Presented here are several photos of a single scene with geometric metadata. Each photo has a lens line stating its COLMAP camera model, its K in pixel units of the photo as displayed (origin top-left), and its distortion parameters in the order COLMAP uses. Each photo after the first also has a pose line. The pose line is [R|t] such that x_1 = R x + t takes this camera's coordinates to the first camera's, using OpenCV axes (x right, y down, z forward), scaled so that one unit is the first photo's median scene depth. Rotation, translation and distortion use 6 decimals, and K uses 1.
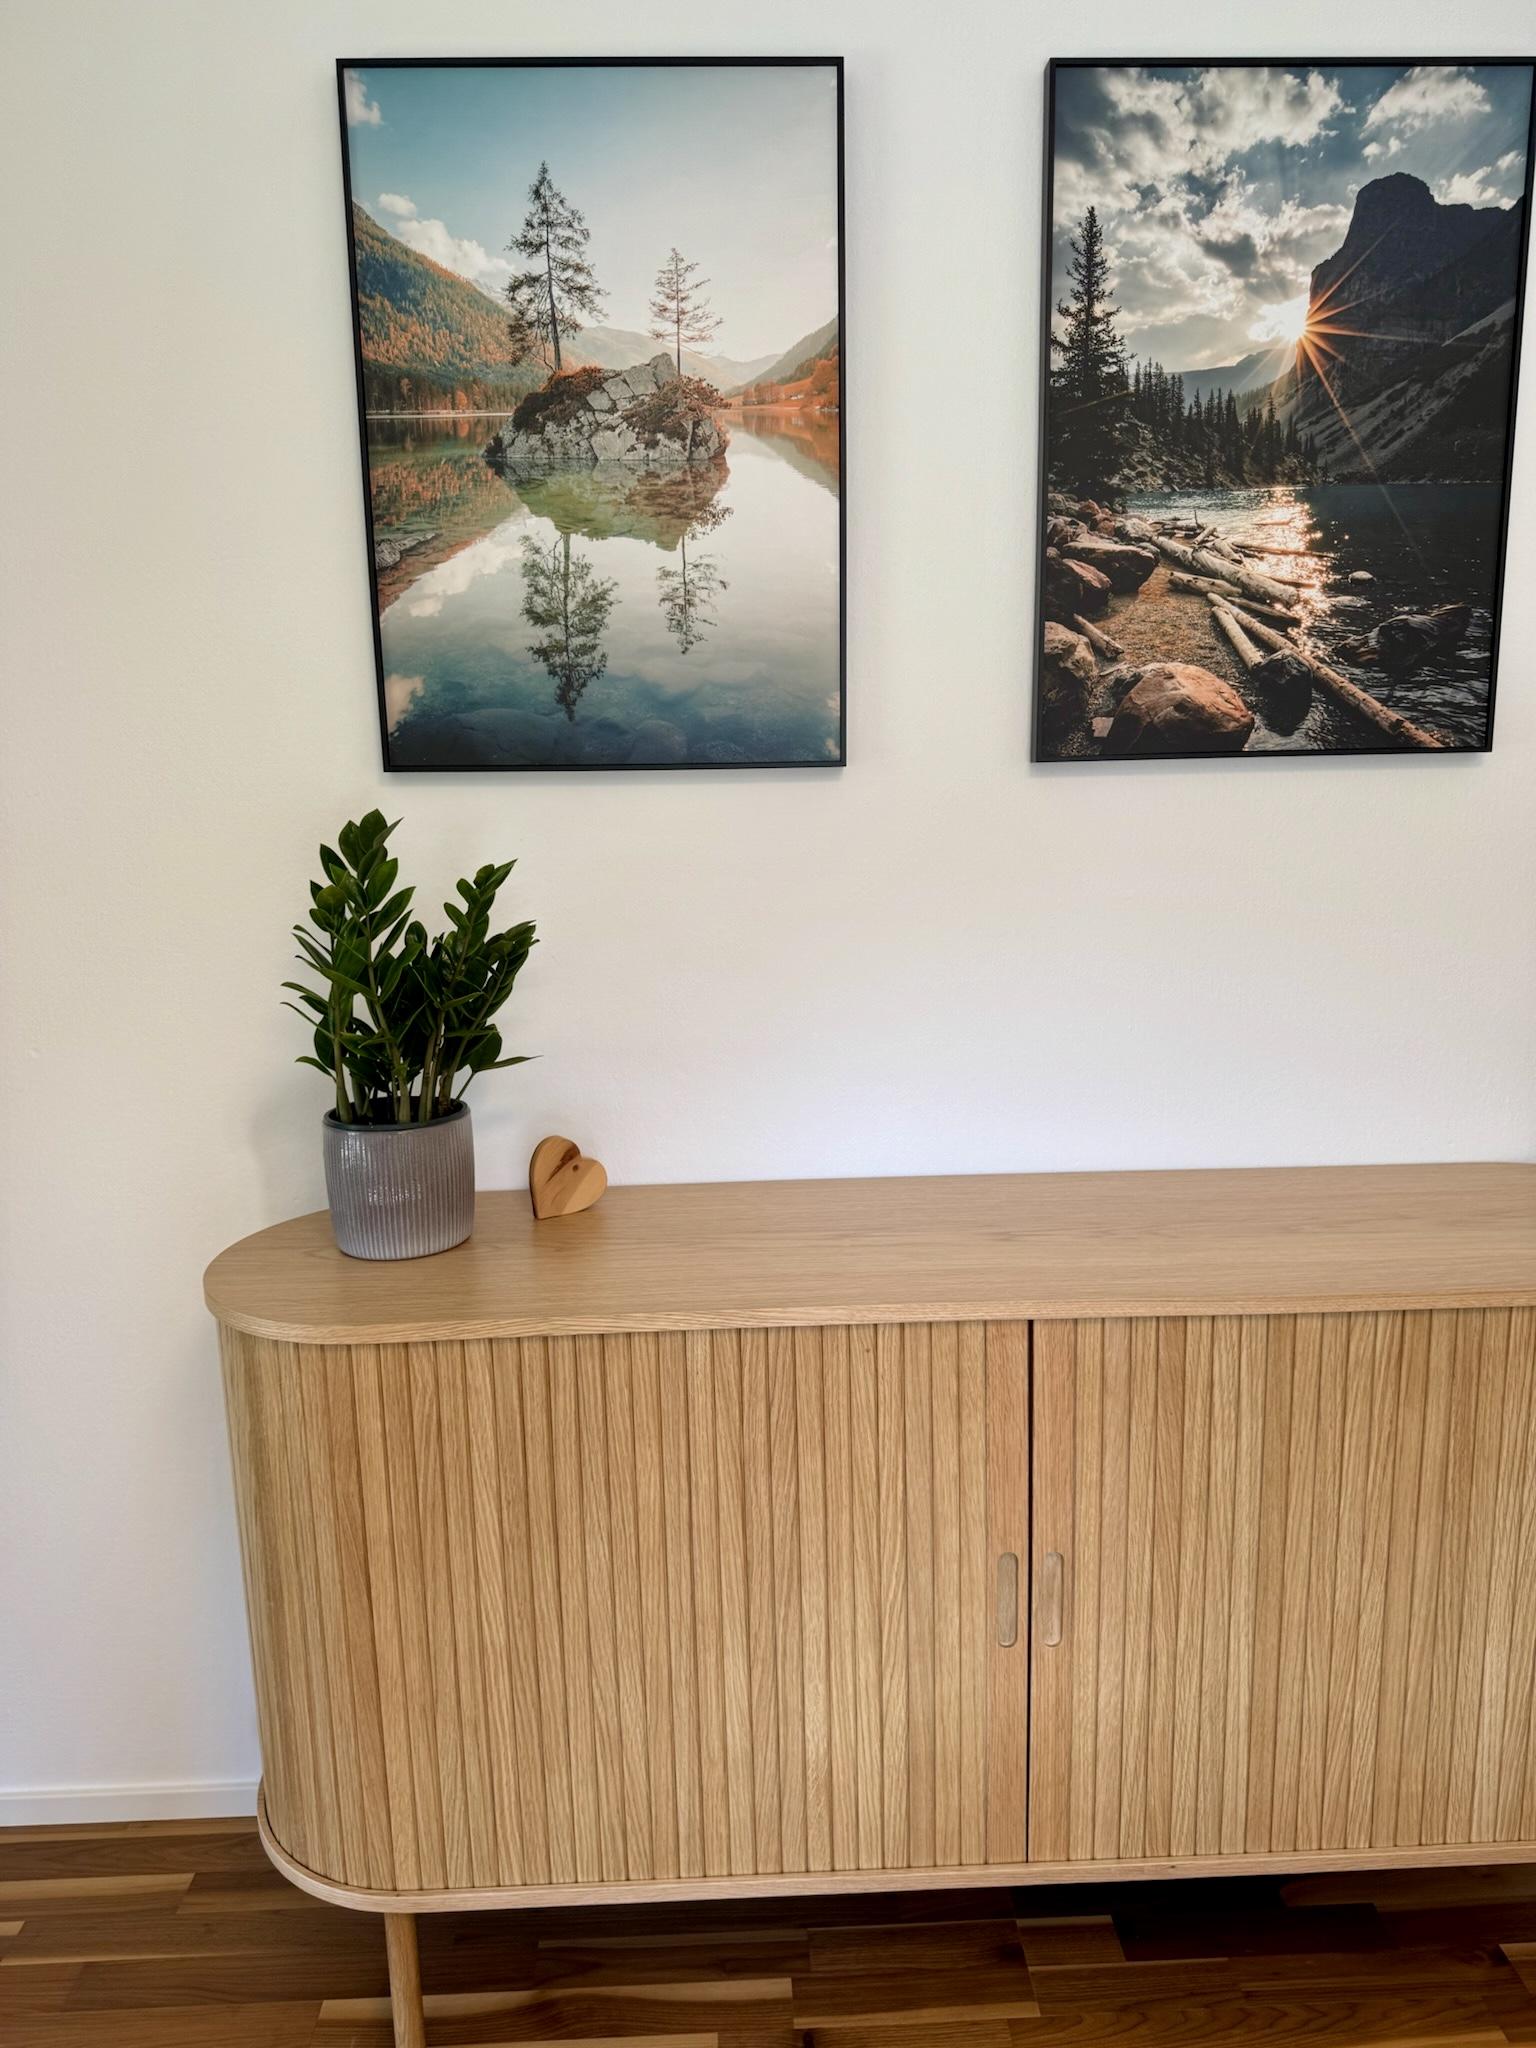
lens RADIAL K [[1453.7, 0, 768.2], [0, 1453.7, 1032.2], [0, 0, 1]] dist [0.029460, -0.028314]
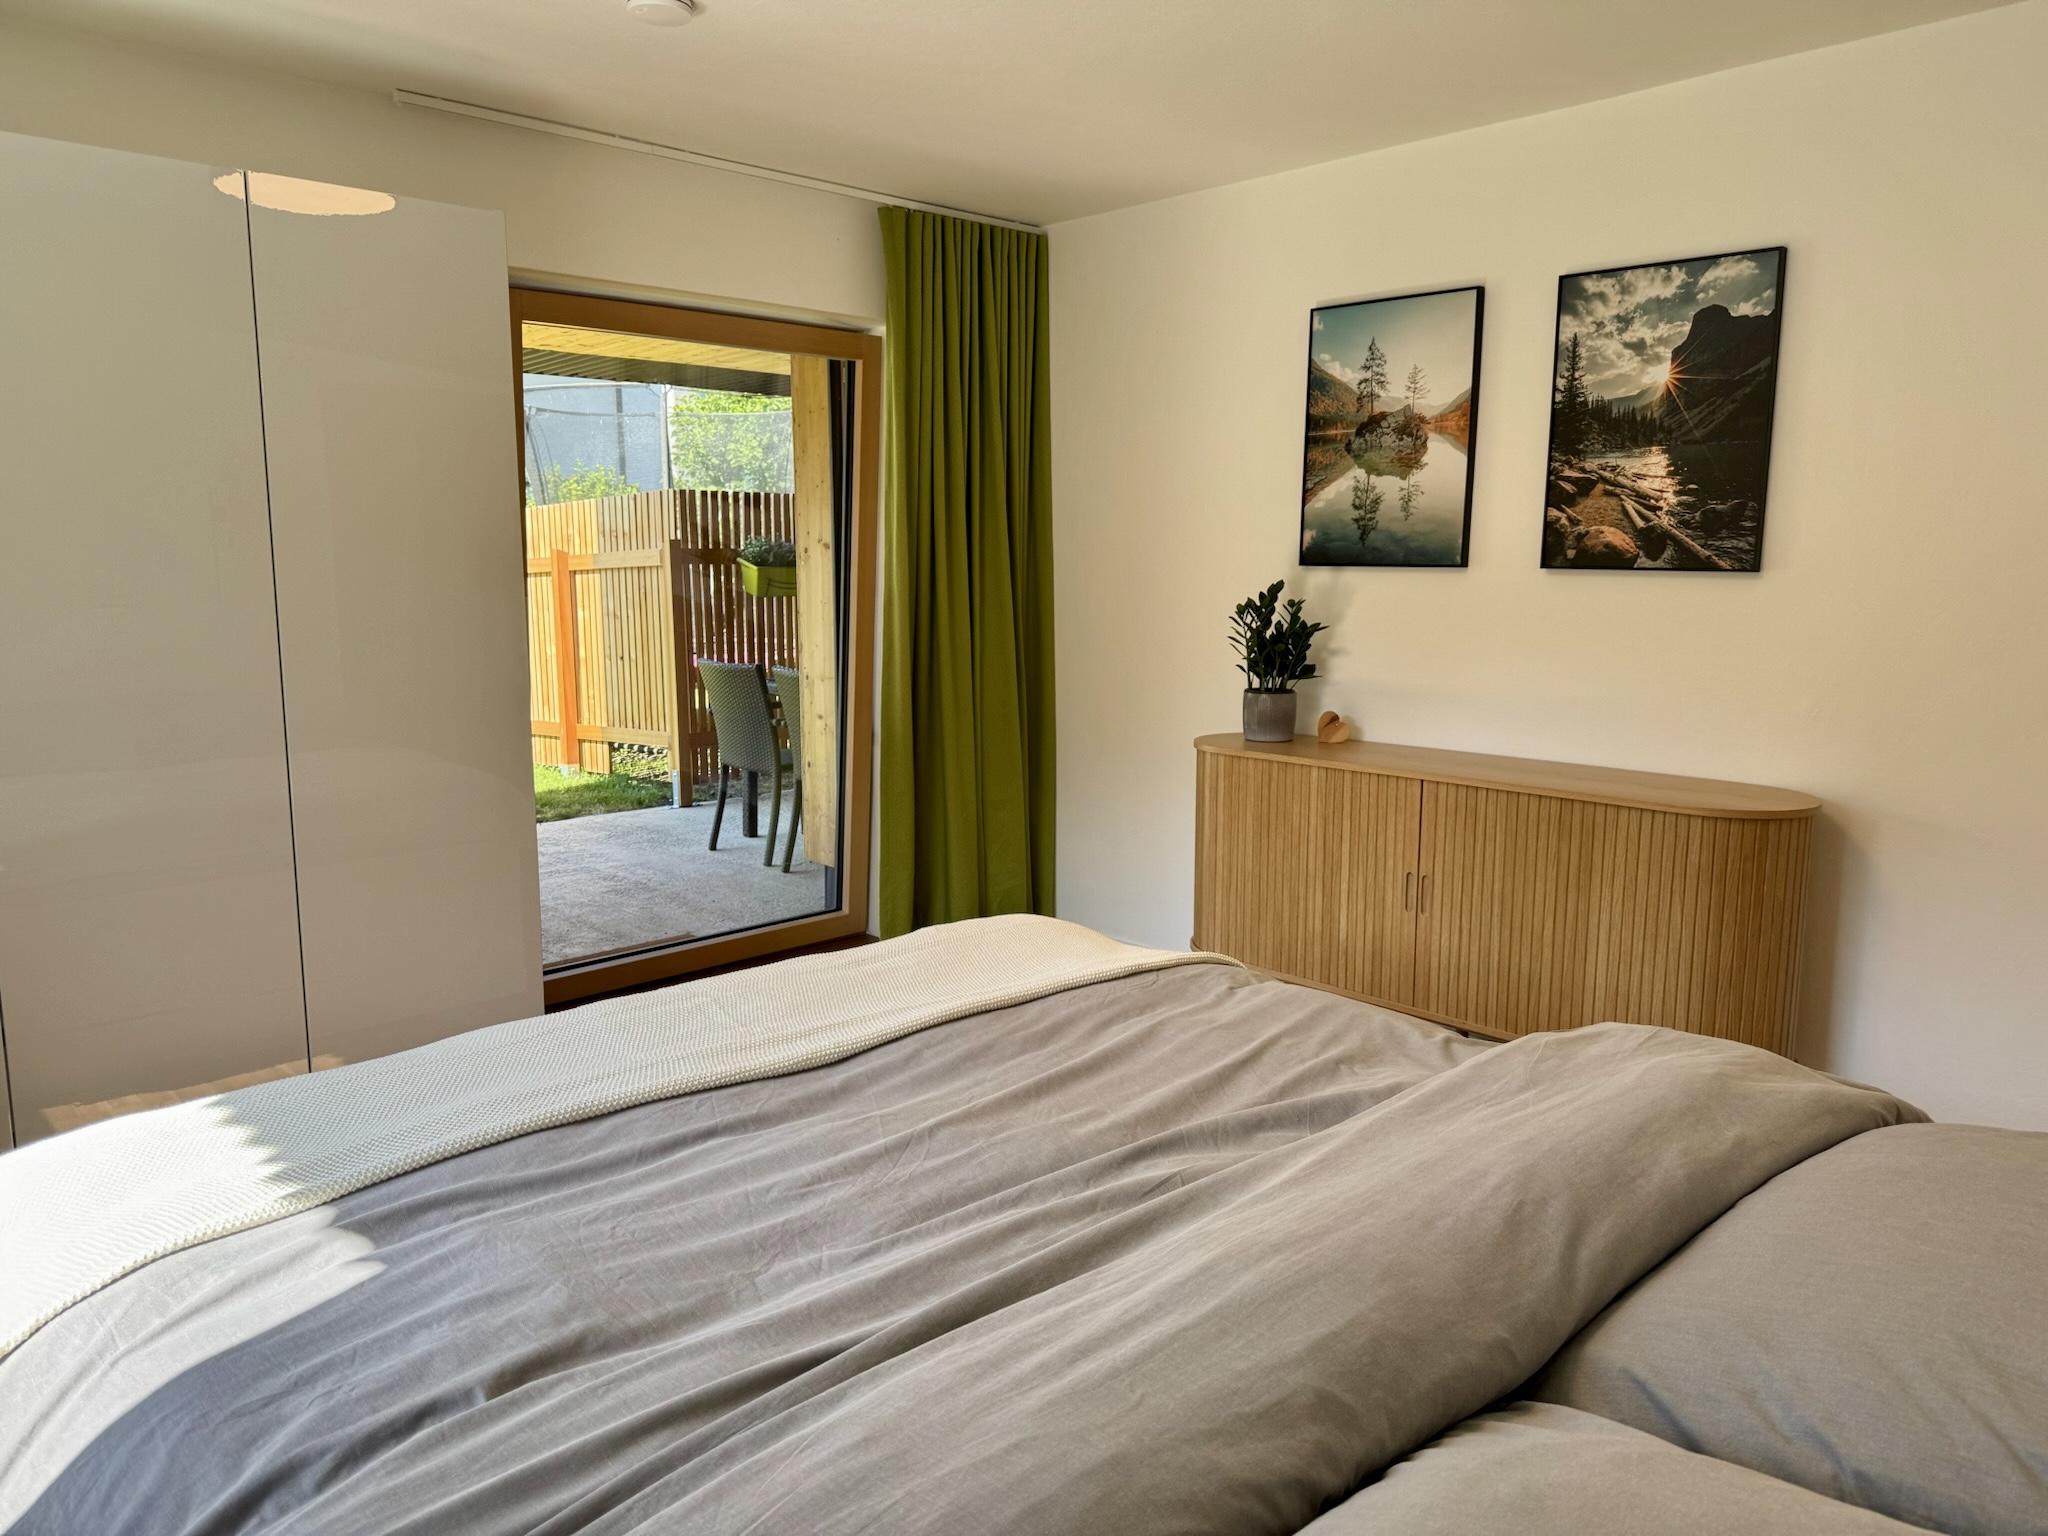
lens RADIAL K [[1453.7, 0, 1011.4], [0, 1453.7, 768.4], [0, 0, 1]] dist [0.029460, -0.028314]
pose [[0.661858, 0.133647, -0.737620, 1.420579], [-0.154492, 0.987174, 0.040239, 0.161860], [0.733537, 0.087324, 0.674016, -1.150306]]
